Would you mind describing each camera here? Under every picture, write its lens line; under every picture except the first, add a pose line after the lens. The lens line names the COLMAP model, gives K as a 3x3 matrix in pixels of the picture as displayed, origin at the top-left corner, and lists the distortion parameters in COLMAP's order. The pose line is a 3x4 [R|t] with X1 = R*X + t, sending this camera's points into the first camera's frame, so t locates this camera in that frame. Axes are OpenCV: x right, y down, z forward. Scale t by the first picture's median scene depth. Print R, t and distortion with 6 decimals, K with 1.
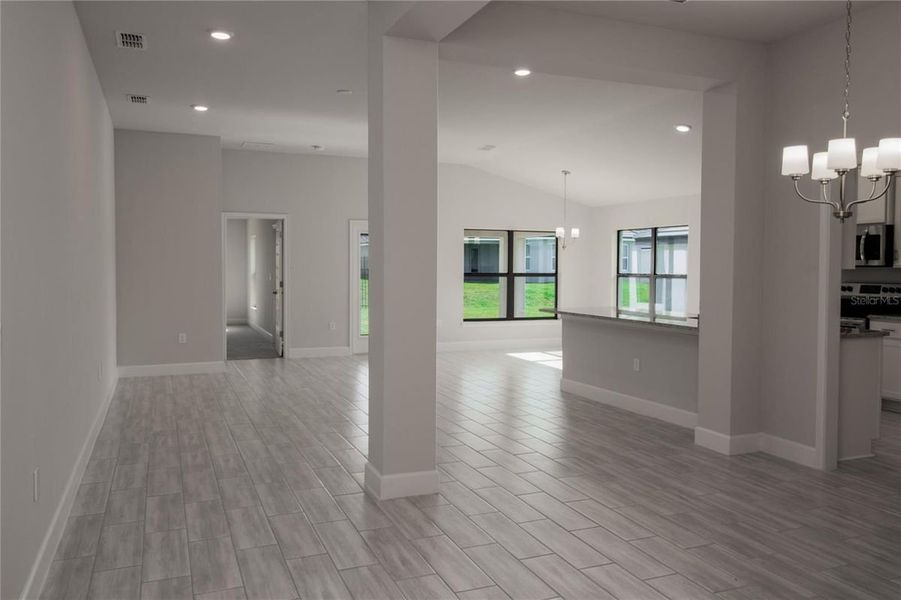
lens RADIAL K [[710.4, 0, 454.4], [0, 710.4, 299.1], [0, 0, 1]] dist [0.008534, 0.002758]
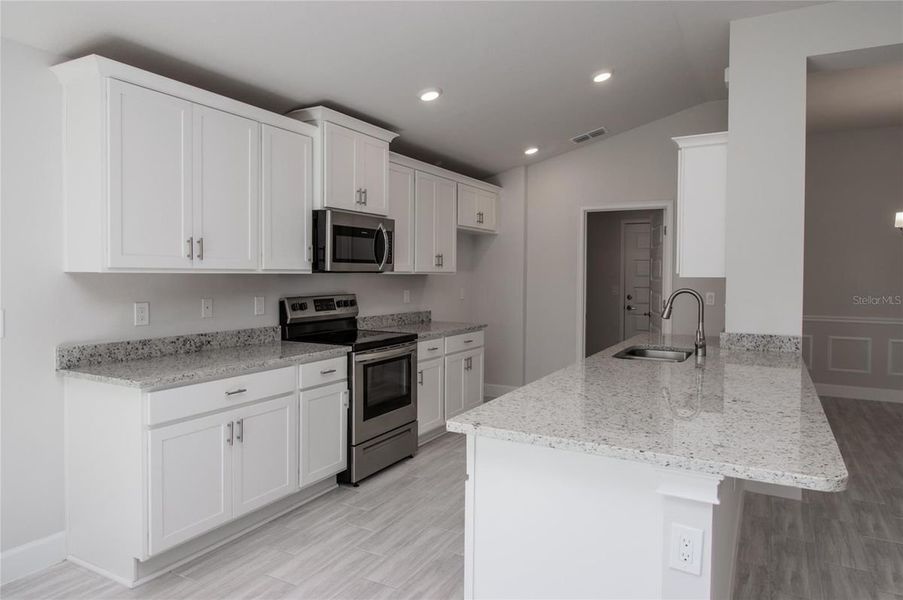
lens RADIAL K [[575.4, 0, 453.9], [0, 575.4, 285.9], [0, 0, 1]] dist [-0.005275, -0.002951]
pose [[-0.624835, -0.021765, 0.780454, 0.041688], [0.028769, 0.998291, 0.050873, -0.036263], [-0.780227, 0.054240, -0.623141, 0.791653]]
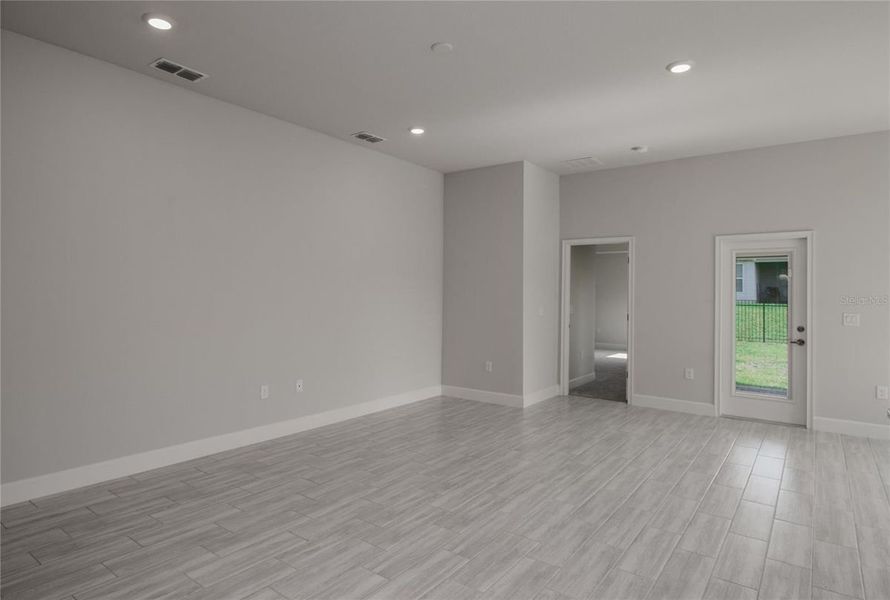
lens RADIAL K [[493.0, 0, 442.9], [0, 493.0, 285.1], [0, 0, 1]] dist [0.001160, 0.000099]
pose [[0.512827, -0.009302, -0.858442, 0.139991], [-0.044972, 0.998277, -0.037683, -0.024225], [0.857313, 0.057931, 0.511525, 0.442371]]
